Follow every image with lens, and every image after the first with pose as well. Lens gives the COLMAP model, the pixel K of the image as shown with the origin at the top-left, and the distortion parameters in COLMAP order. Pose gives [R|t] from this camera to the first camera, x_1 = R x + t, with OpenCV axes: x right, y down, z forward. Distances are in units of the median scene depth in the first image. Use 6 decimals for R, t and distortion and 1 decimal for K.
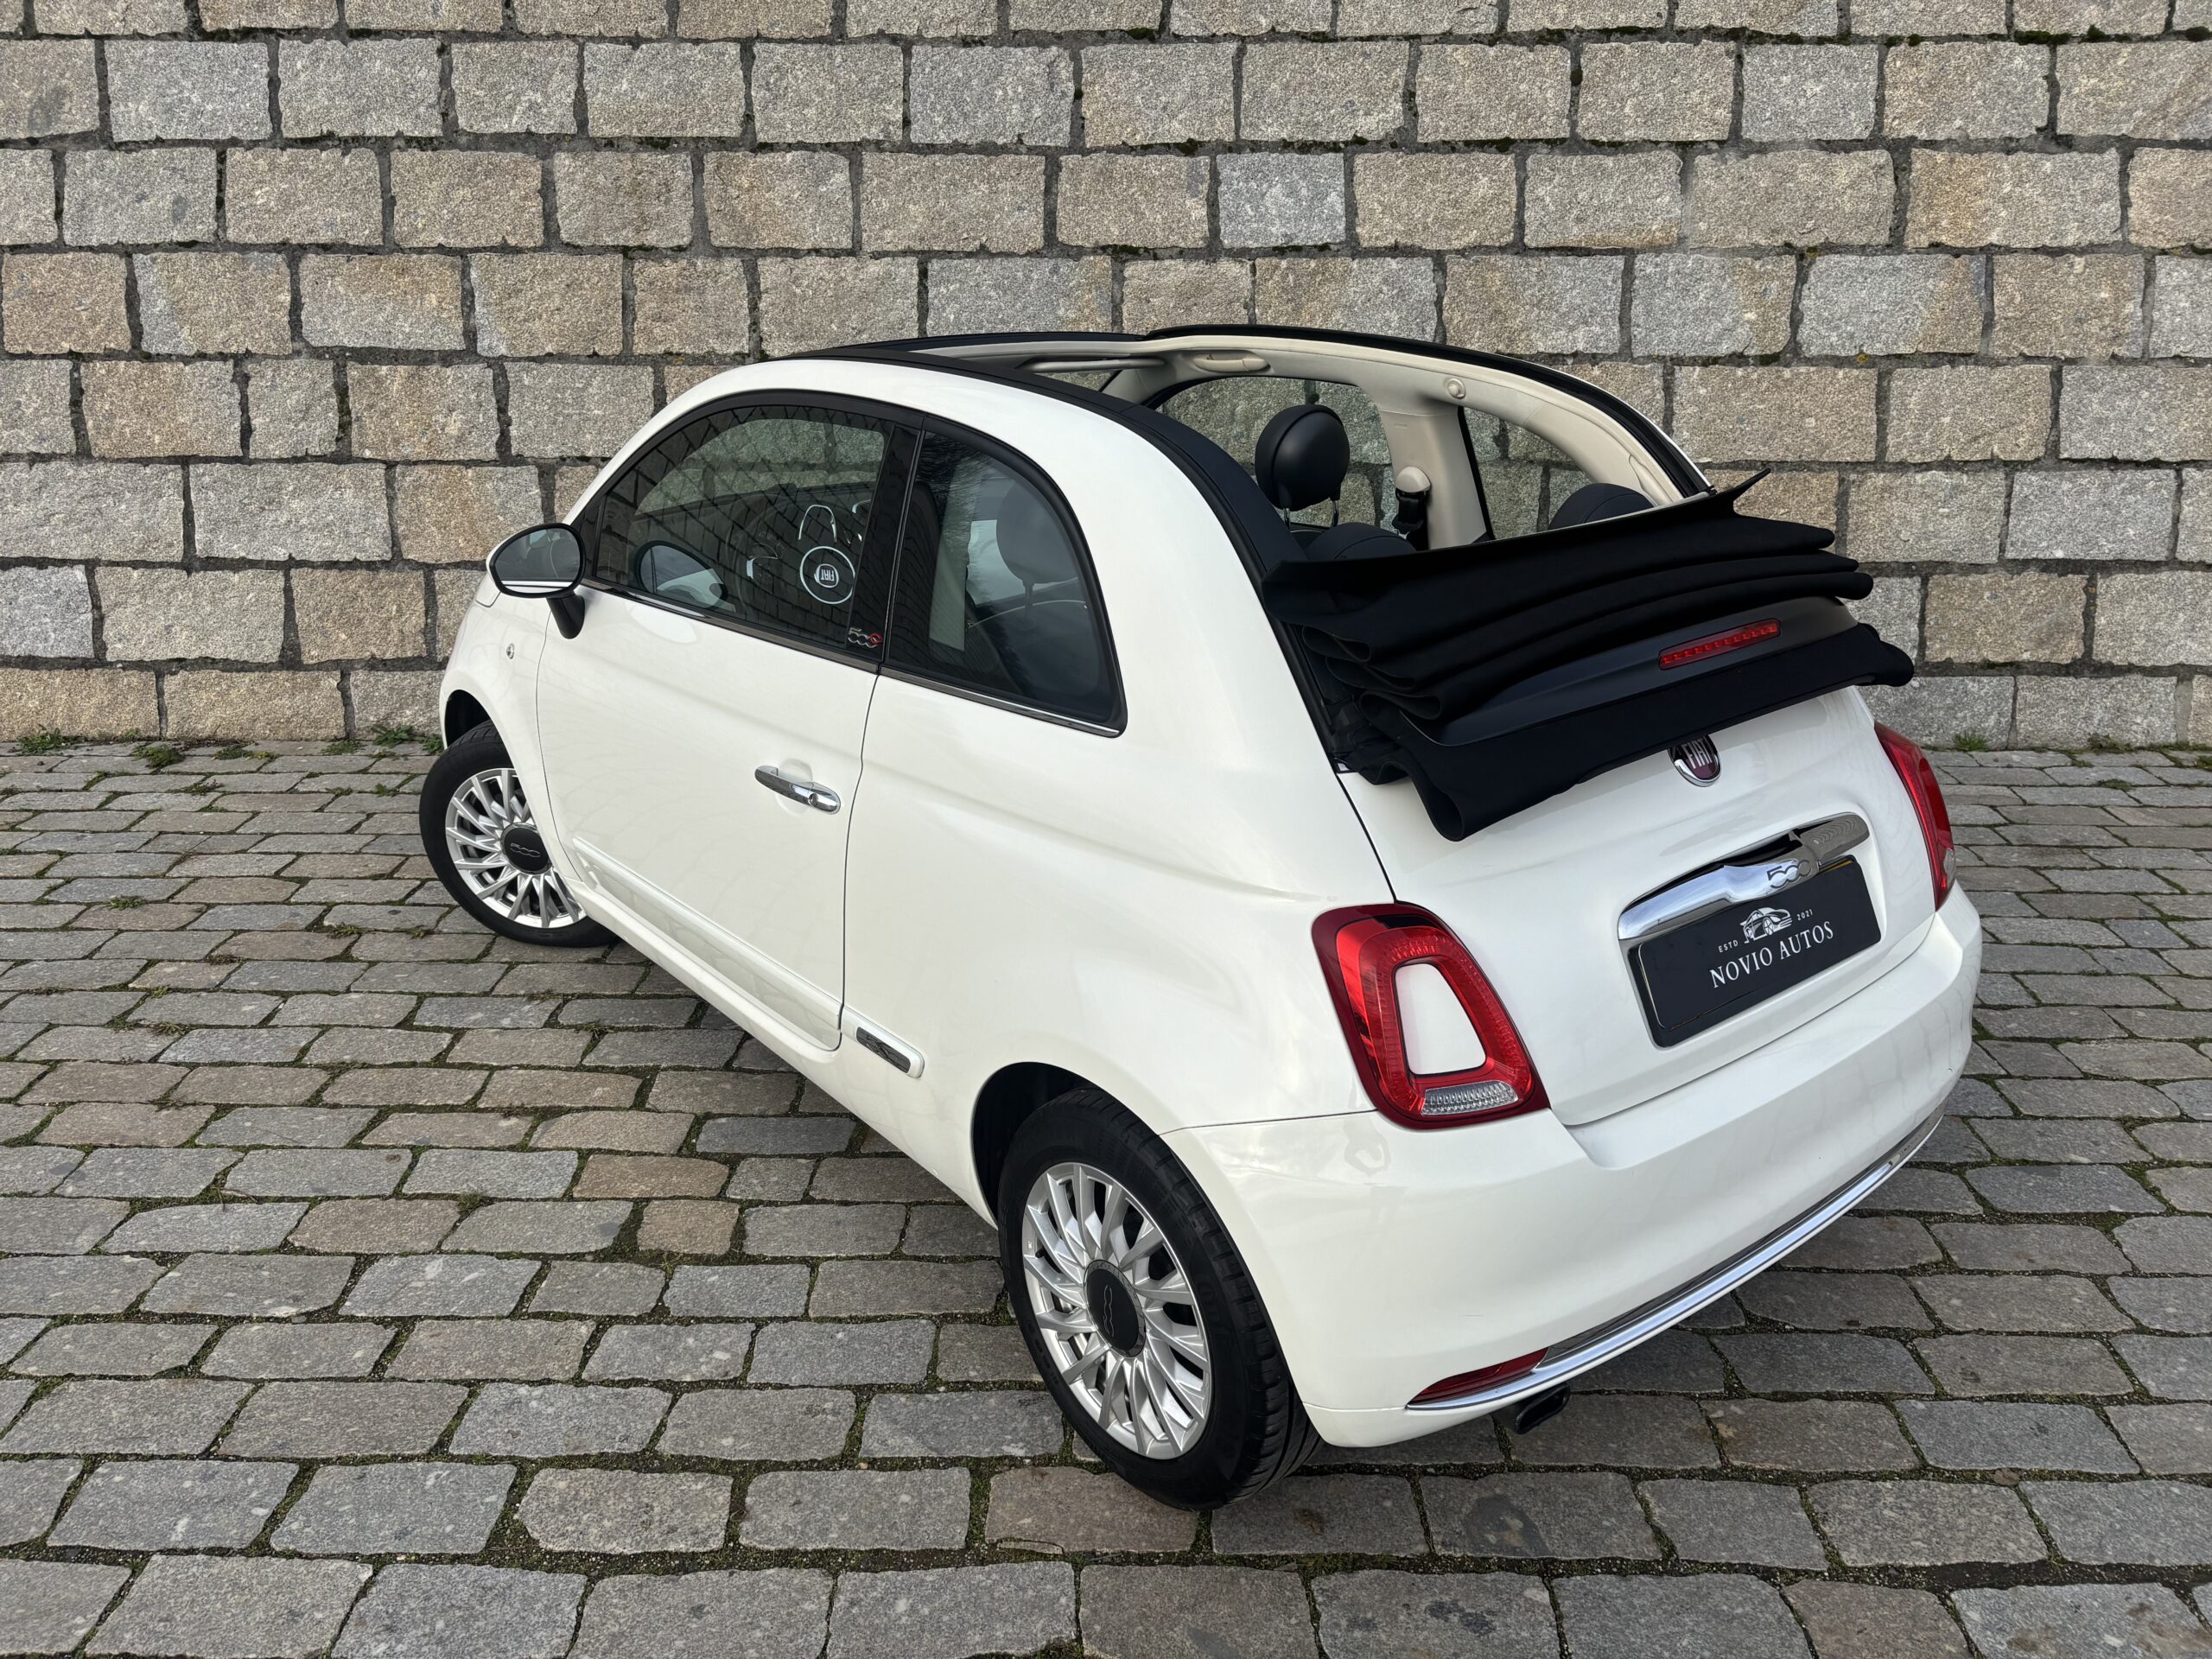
lens RADIAL K [[1678.2, 0, 1097.6], [0, 1678.2, 834.8], [0, 0, 1]] dist [0.046353, -0.048389]
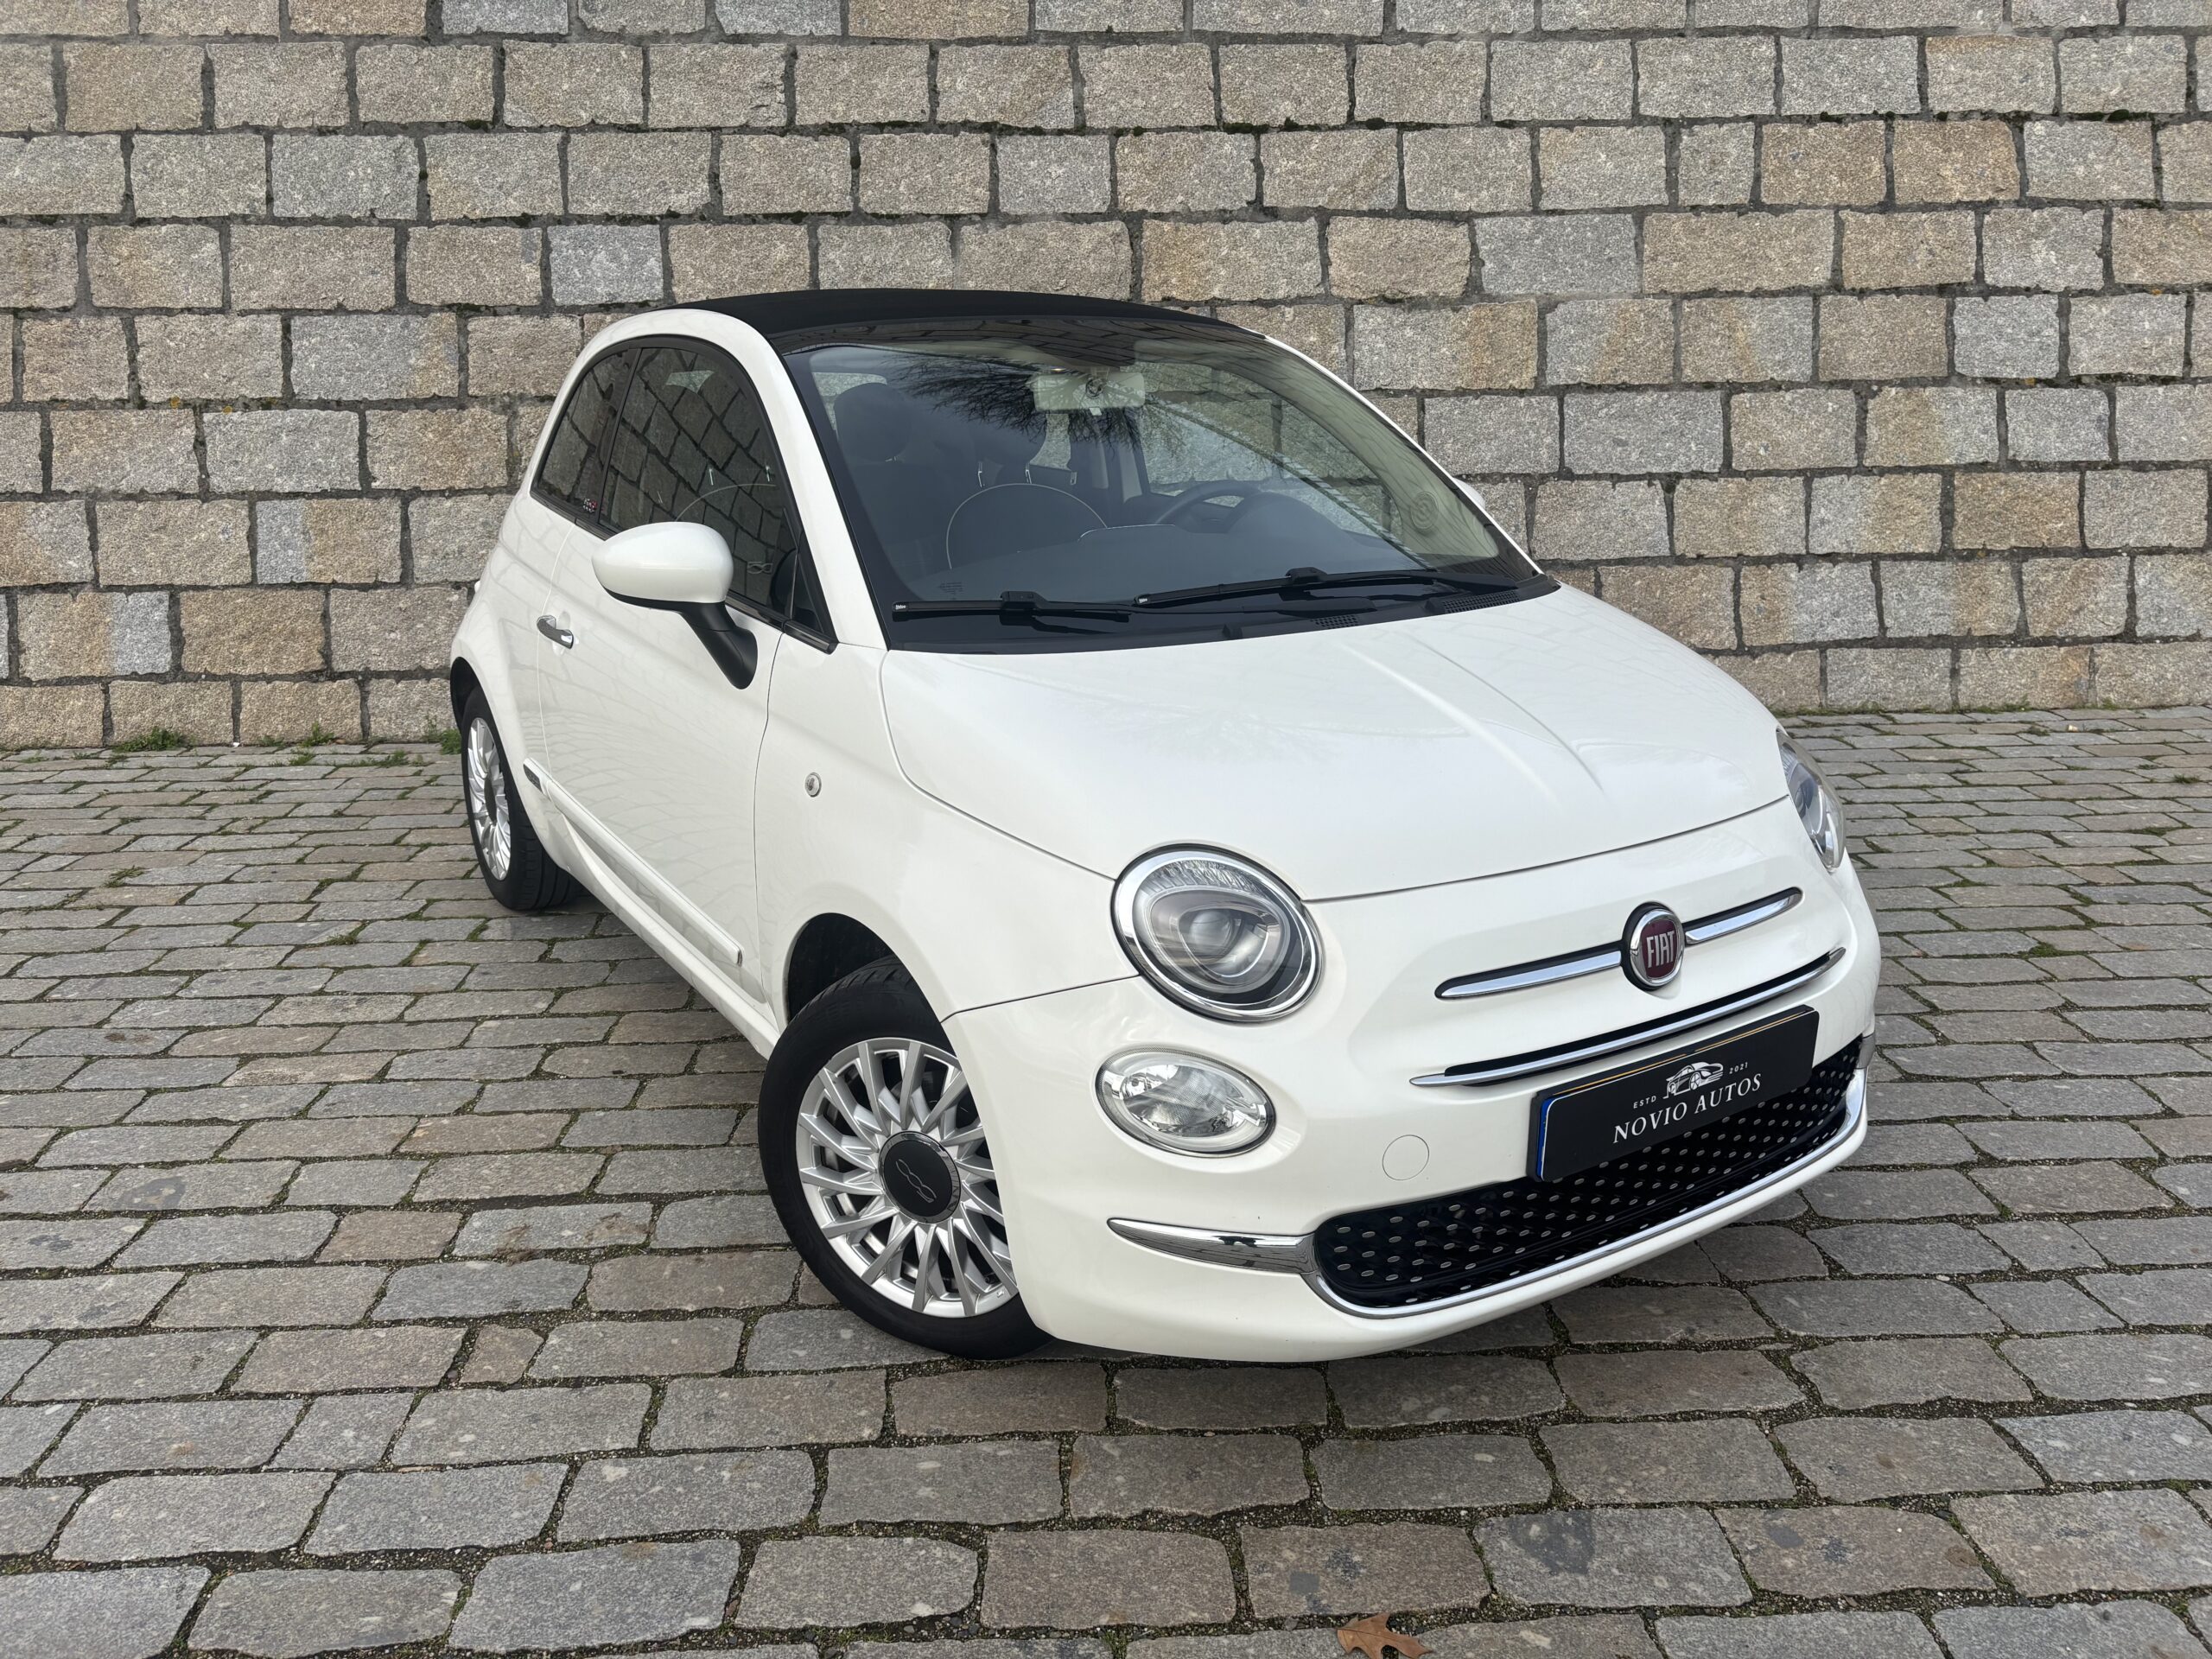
lens RADIAL K [[1678.2, 0, 1099.4], [0, 1678.2, 819.4], [0, 0, 1]] dist [0.046353, -0.048389]
pose [[0.998342, -0.025837, 0.051429, 0.375574], [0.030538, 0.995213, -0.092832, 0.117664], [-0.048784, 0.094249, 0.994353, -0.125623]]
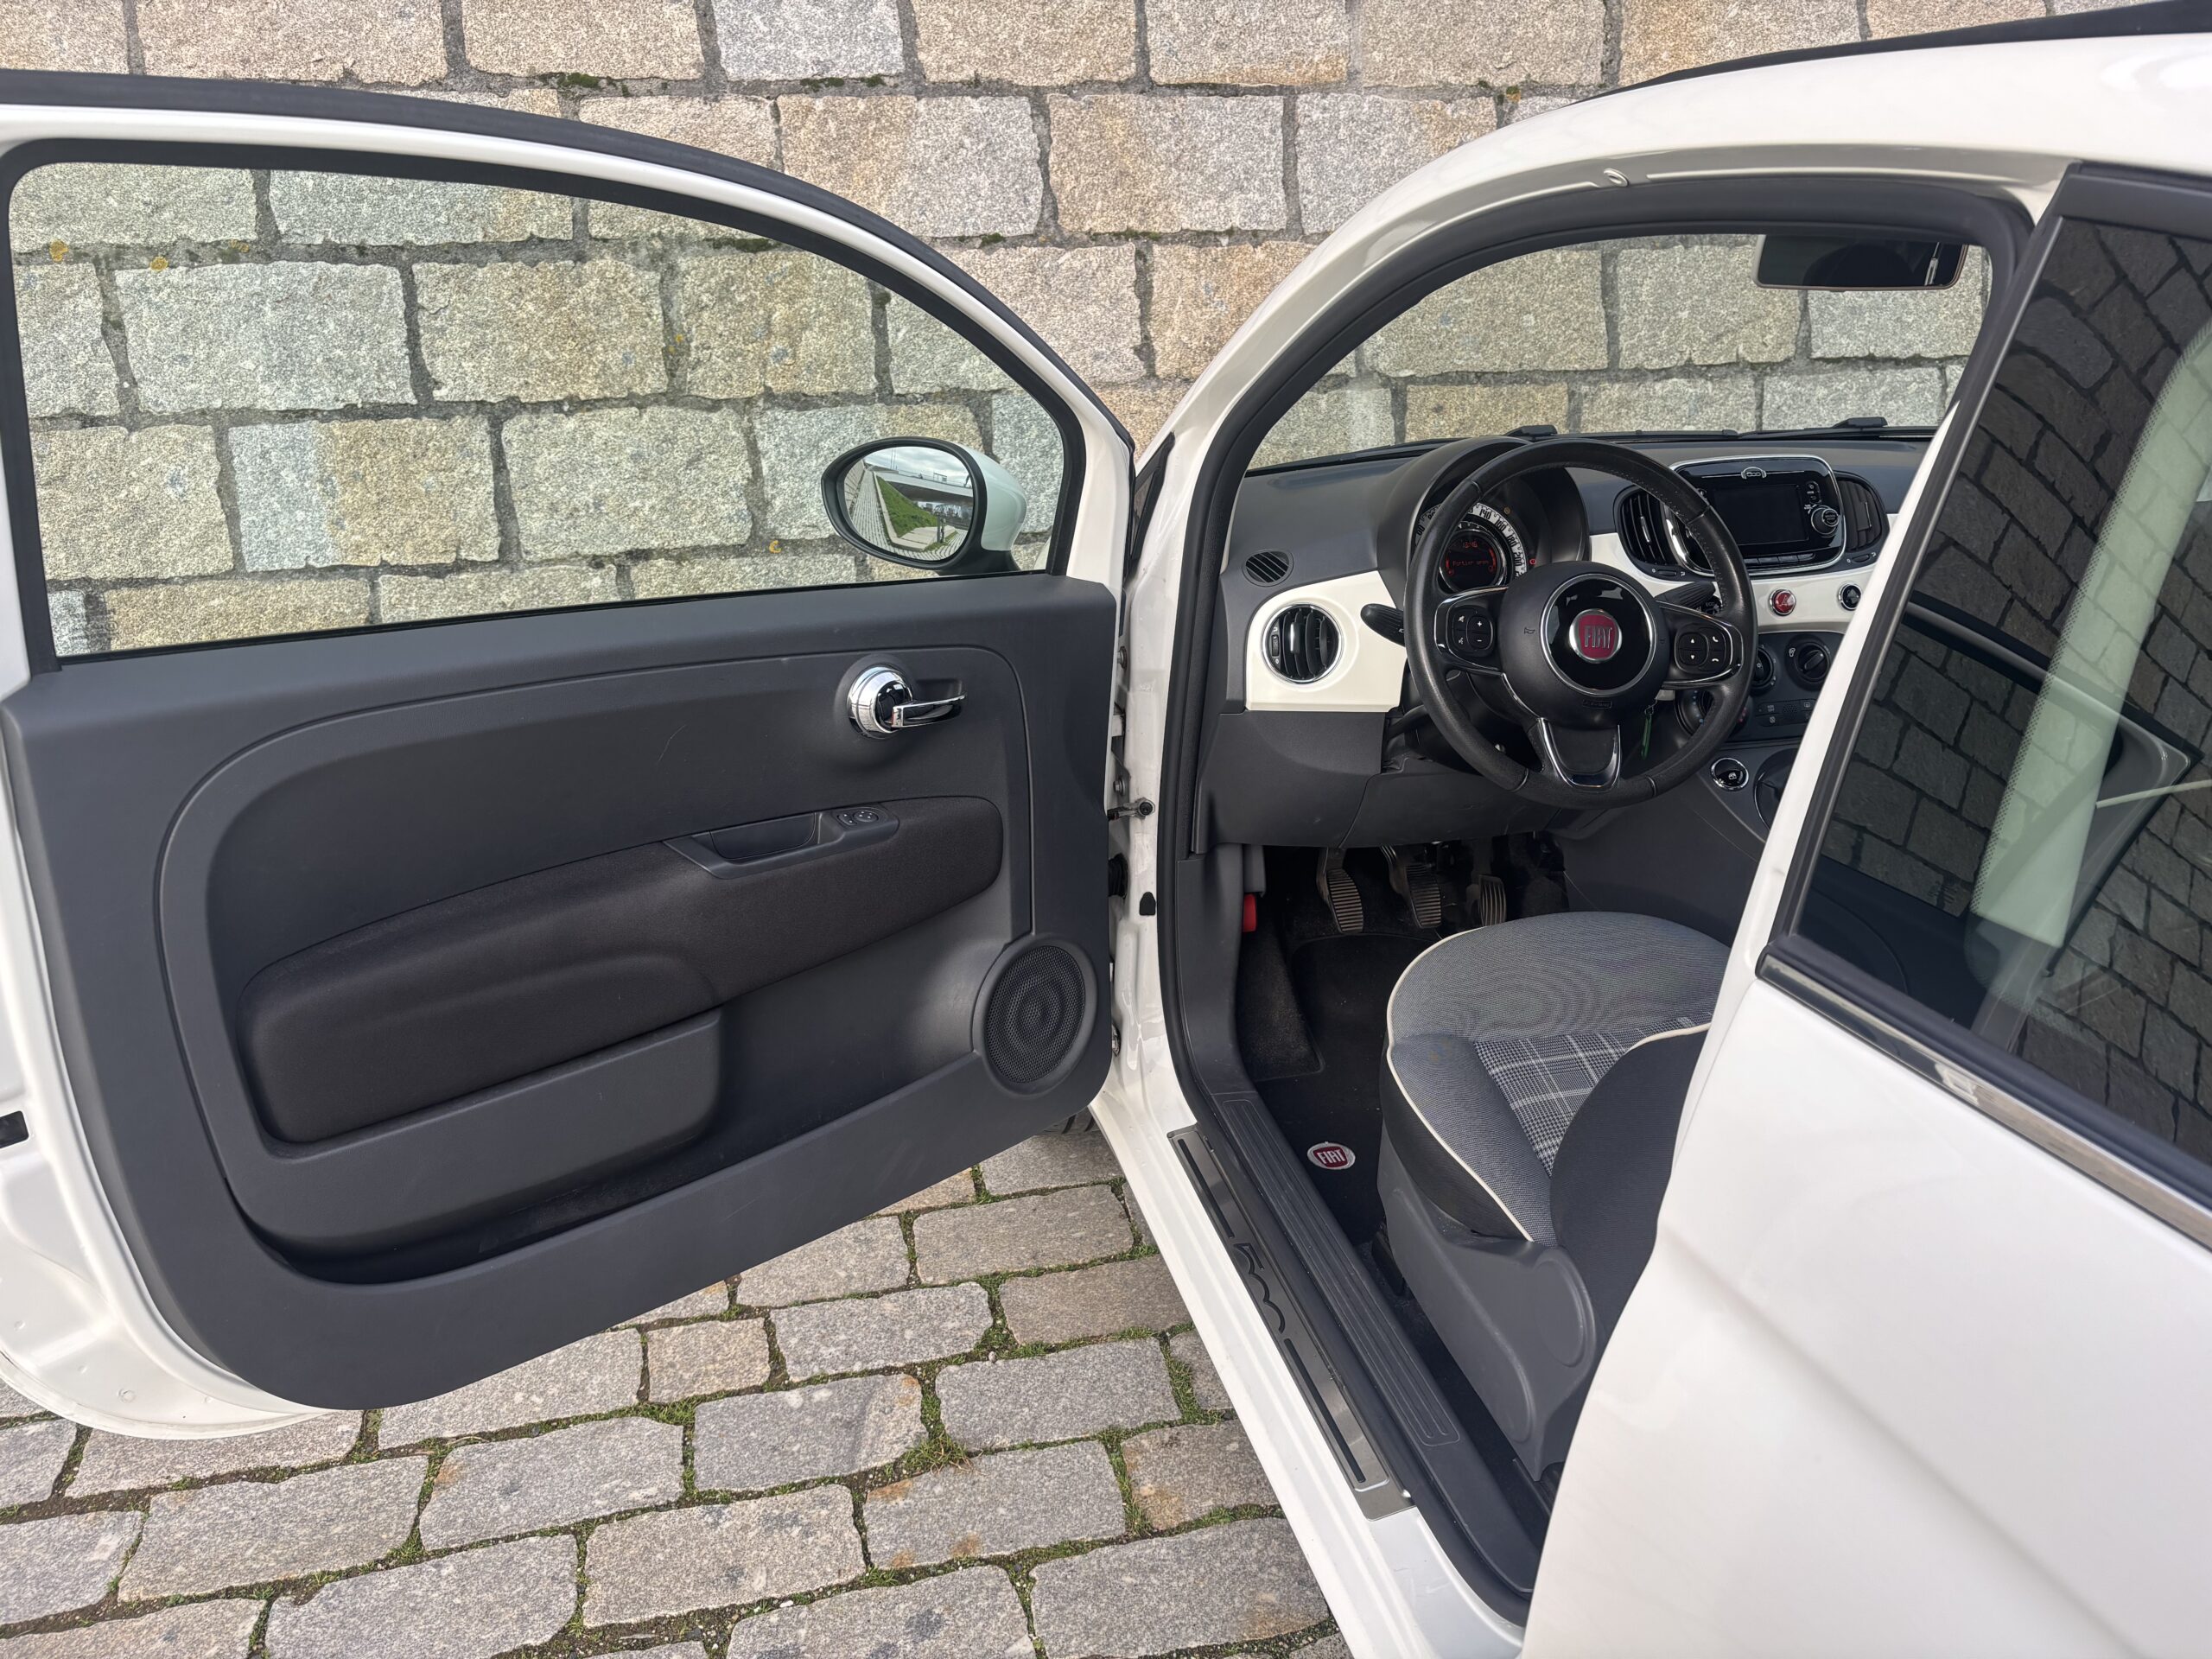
lens RADIAL K [[1678.2, 0, 1108.9], [0, 1678.2, 854.3], [0, 0, 1]] dist [0.046353, -0.048389]
pose [[0.968061, -0.096874, 0.231242, 0.035094], [0.092454, 0.995268, 0.029902, -0.041986], [-0.233045, -0.007567, 0.972437, 0.296215]]
